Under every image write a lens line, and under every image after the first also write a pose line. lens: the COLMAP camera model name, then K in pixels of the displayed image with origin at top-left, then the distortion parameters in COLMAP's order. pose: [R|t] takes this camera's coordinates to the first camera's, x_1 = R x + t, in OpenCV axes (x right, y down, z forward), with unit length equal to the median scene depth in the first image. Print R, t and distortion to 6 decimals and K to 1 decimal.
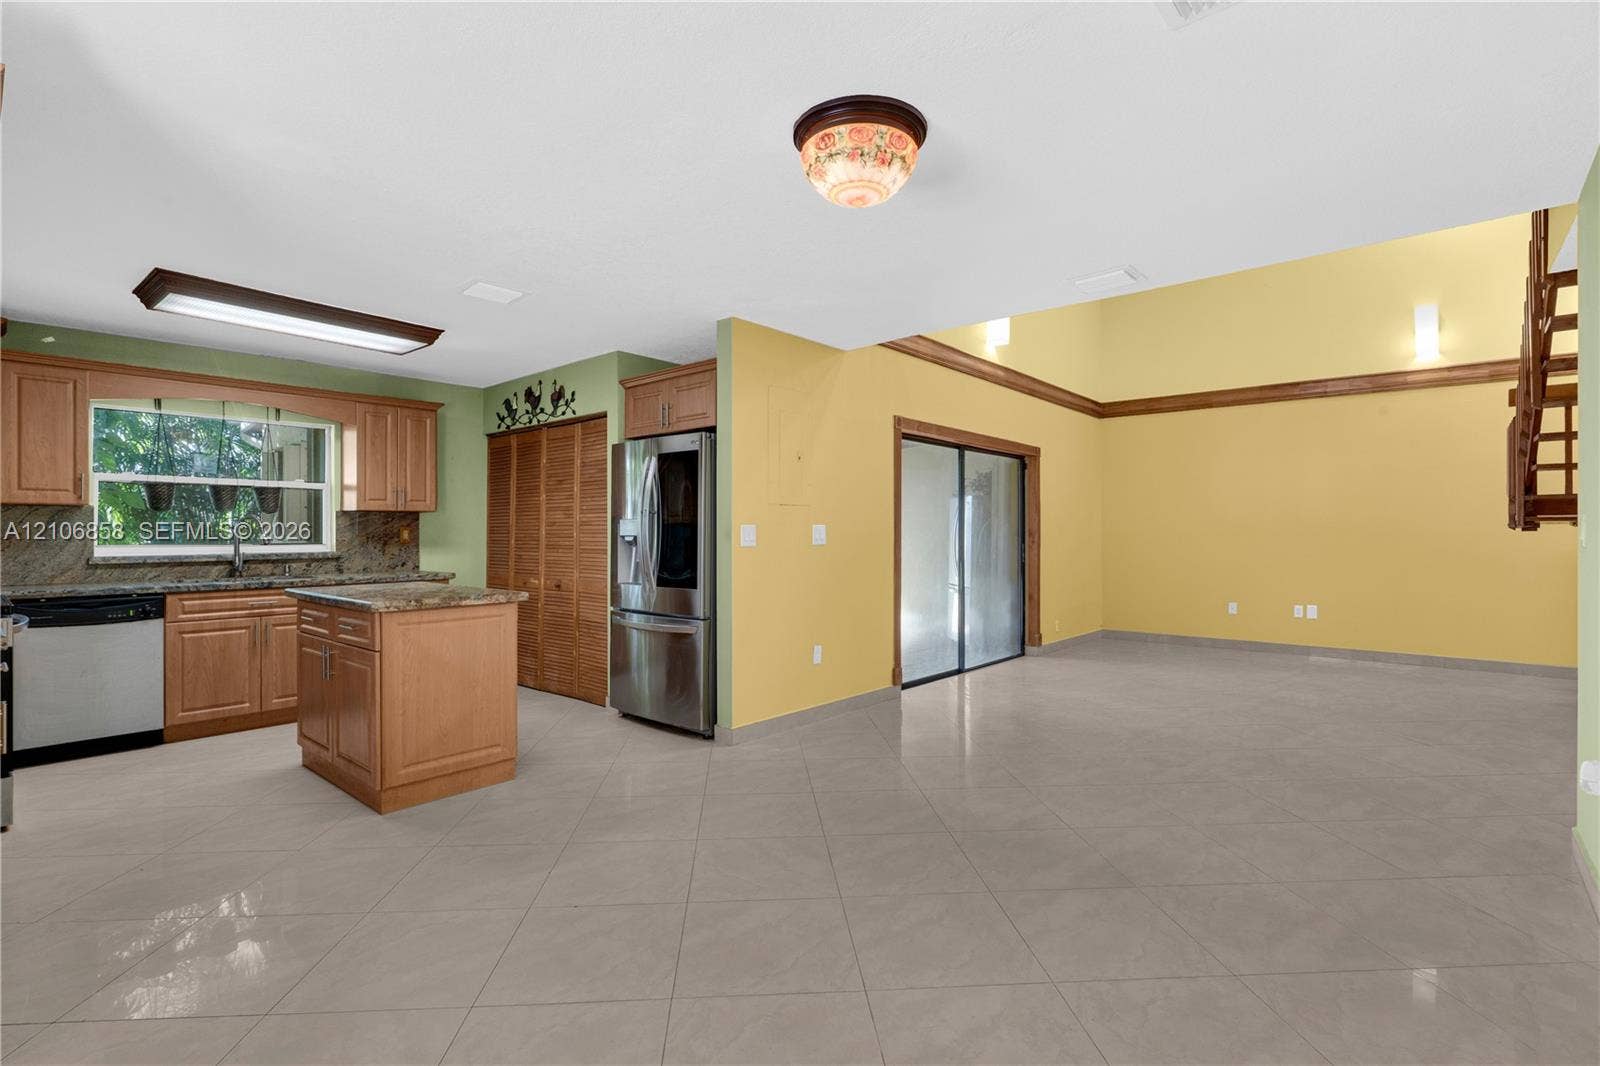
lens RADIAL K [[760.4, 0, 802.2], [0, 760.4, 535.1], [0, 0, 1]] dist [-0.005087, -0.000230]
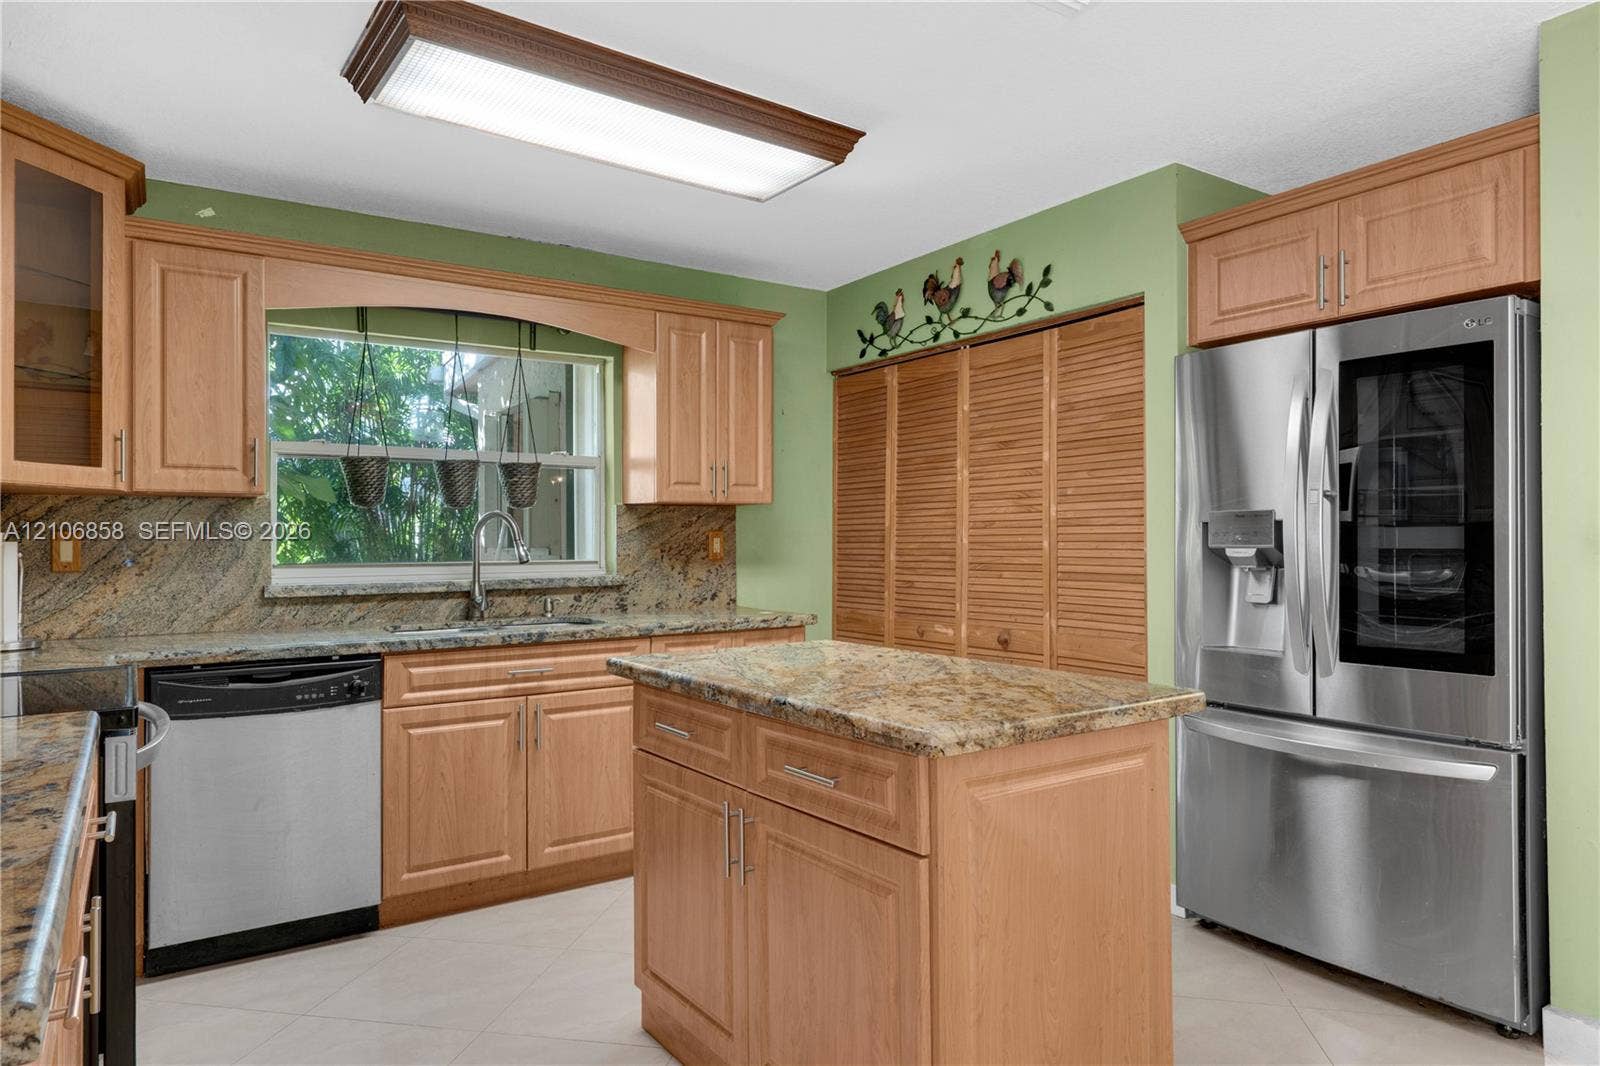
lens RADIAL K [[994.1, 0, 785.0], [0, 994.1, 535.2], [0, 0, 1]] dist [0.003997, -0.000368]
pose [[0.966811, -0.005547, -0.255434, -0.322764], [0.003310, 0.999952, -0.009184, -0.001234], [0.255473, 0.008034, 0.966783, 0.325544]]
